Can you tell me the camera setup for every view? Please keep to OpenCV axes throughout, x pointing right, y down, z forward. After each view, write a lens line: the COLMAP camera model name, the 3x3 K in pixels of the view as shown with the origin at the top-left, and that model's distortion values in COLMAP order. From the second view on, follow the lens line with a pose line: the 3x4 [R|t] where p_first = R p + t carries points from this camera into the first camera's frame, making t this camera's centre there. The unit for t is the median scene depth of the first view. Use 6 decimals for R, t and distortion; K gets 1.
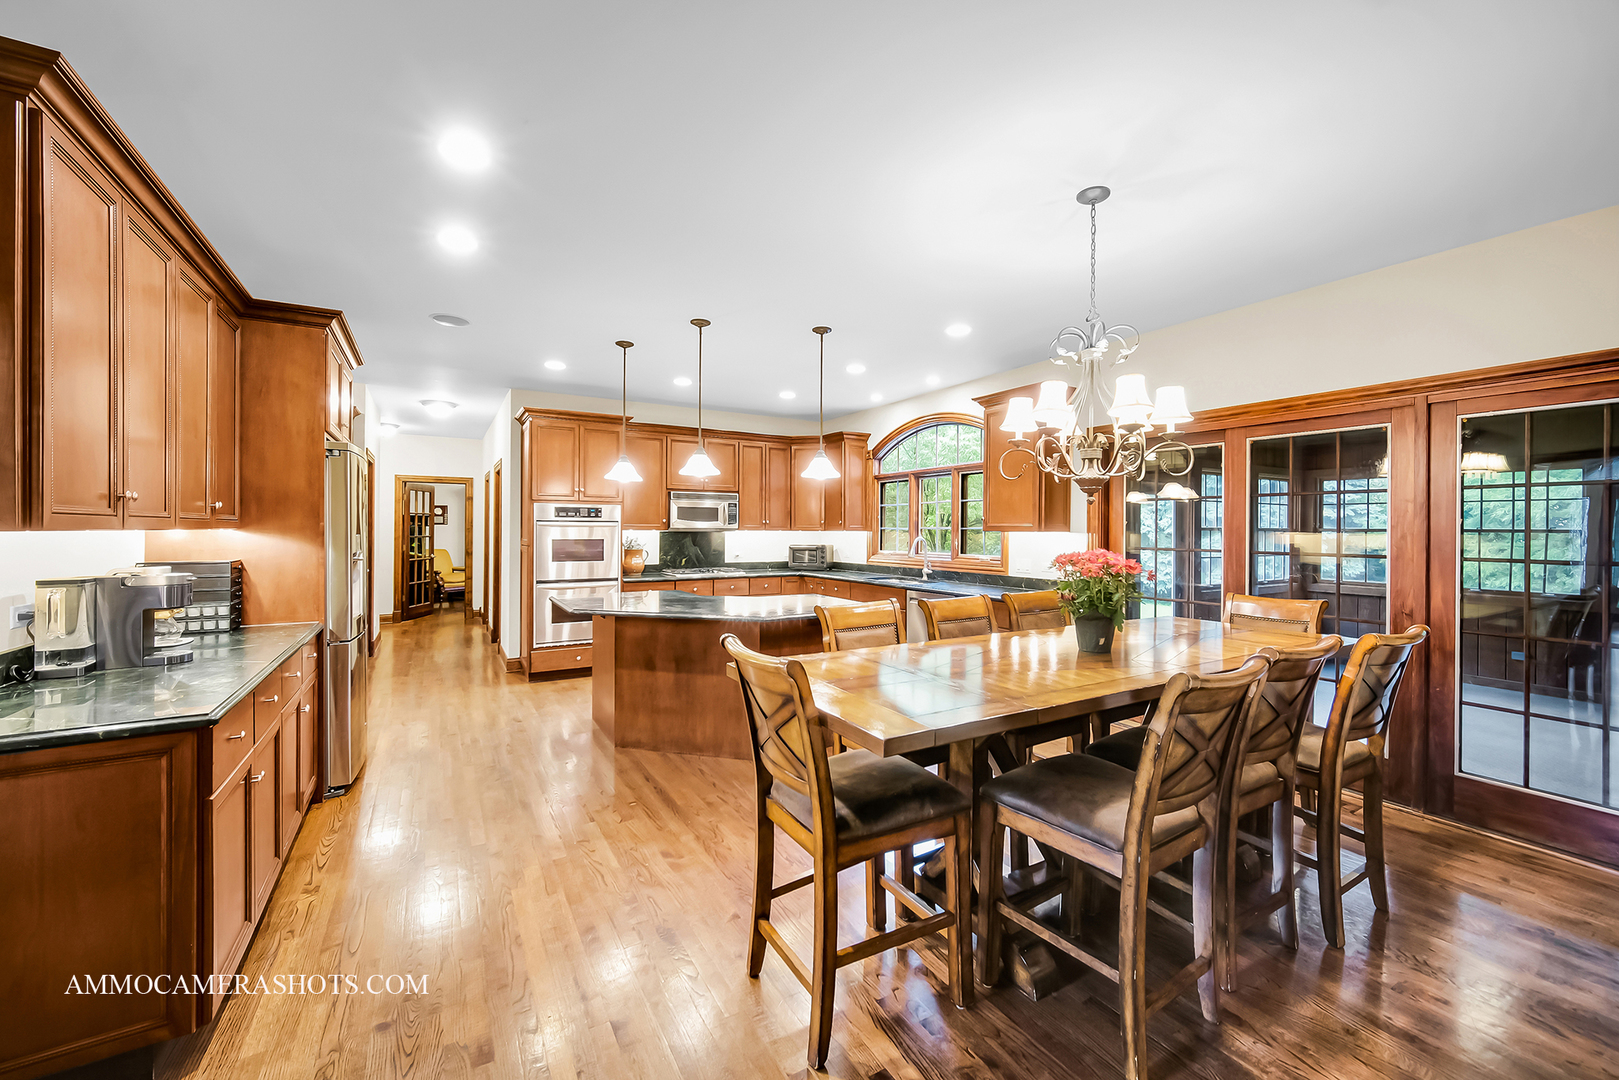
lens RADIAL K [[641.9, 0, 811.2], [0, 641.9, 532.0], [0, 0, 1]] dist [0.000534, 0.000209]
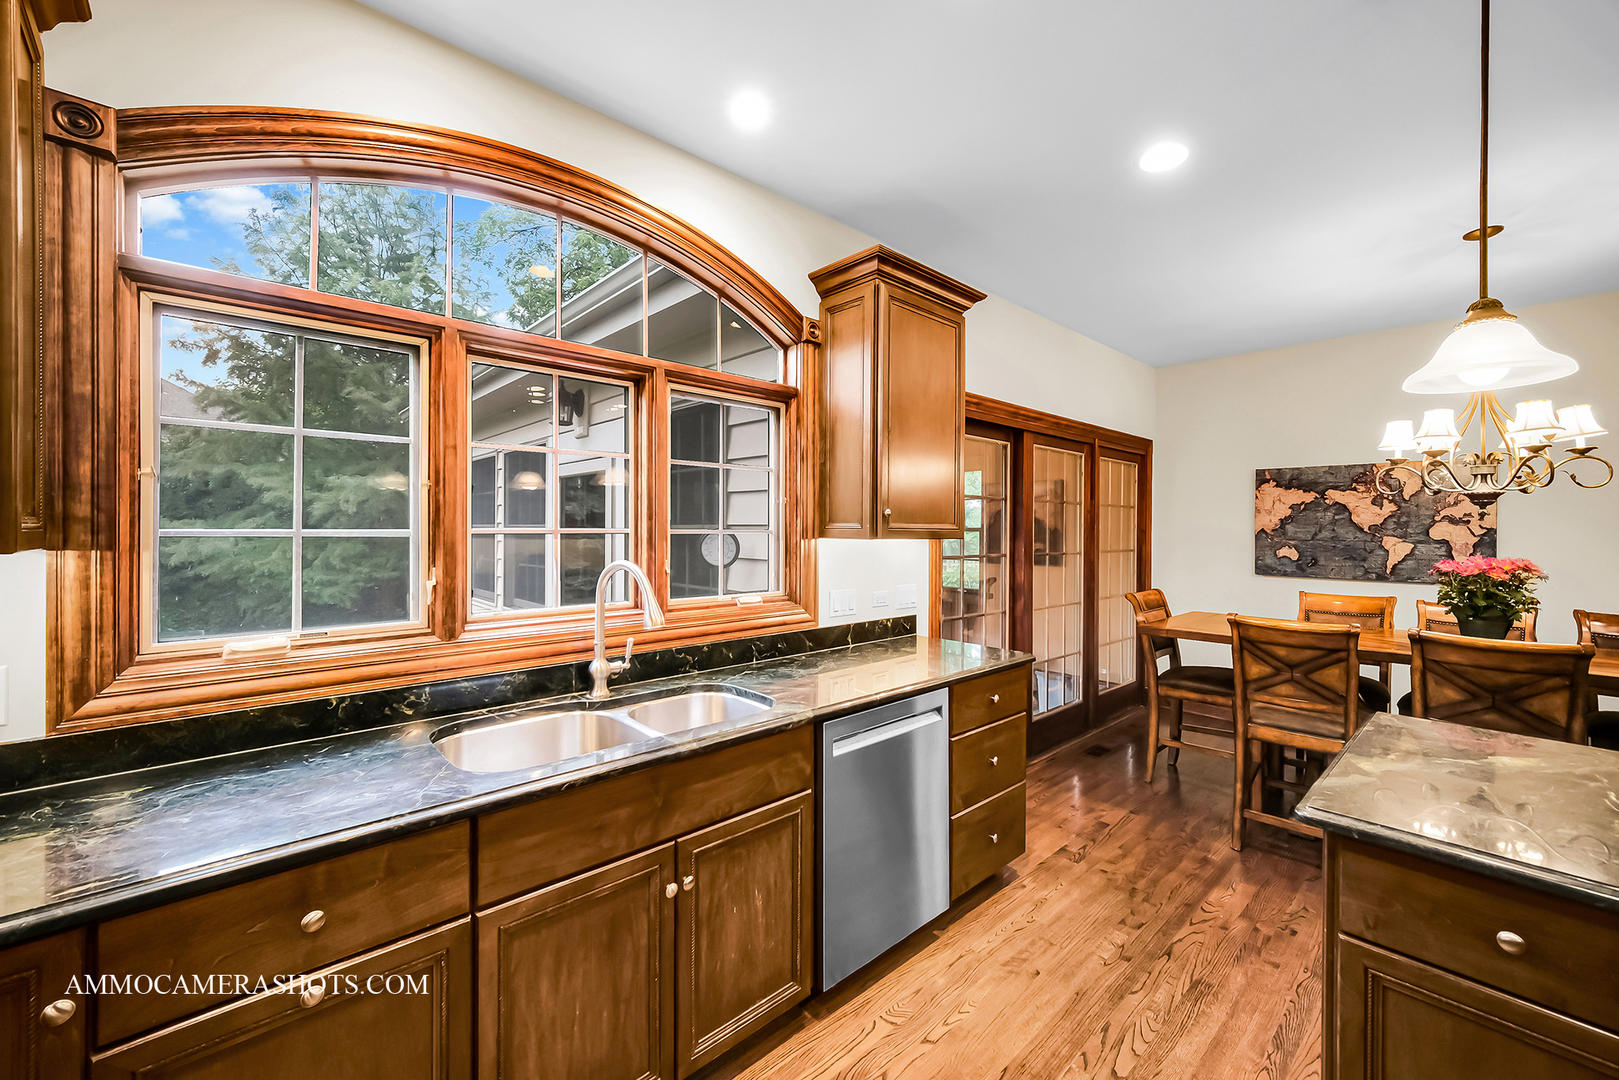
lens RADIAL K [[653.2, 0, 817.6], [0, 653.2, 537.6], [0, 0, 1]] dist [-0.001912, 0.000786]
pose [[-0.224040, -0.020708, 0.974360, -0.157476], [-0.006255, 0.999784, 0.019810, -0.010989], [-0.974560, -0.001656, -0.224121, 0.958579]]
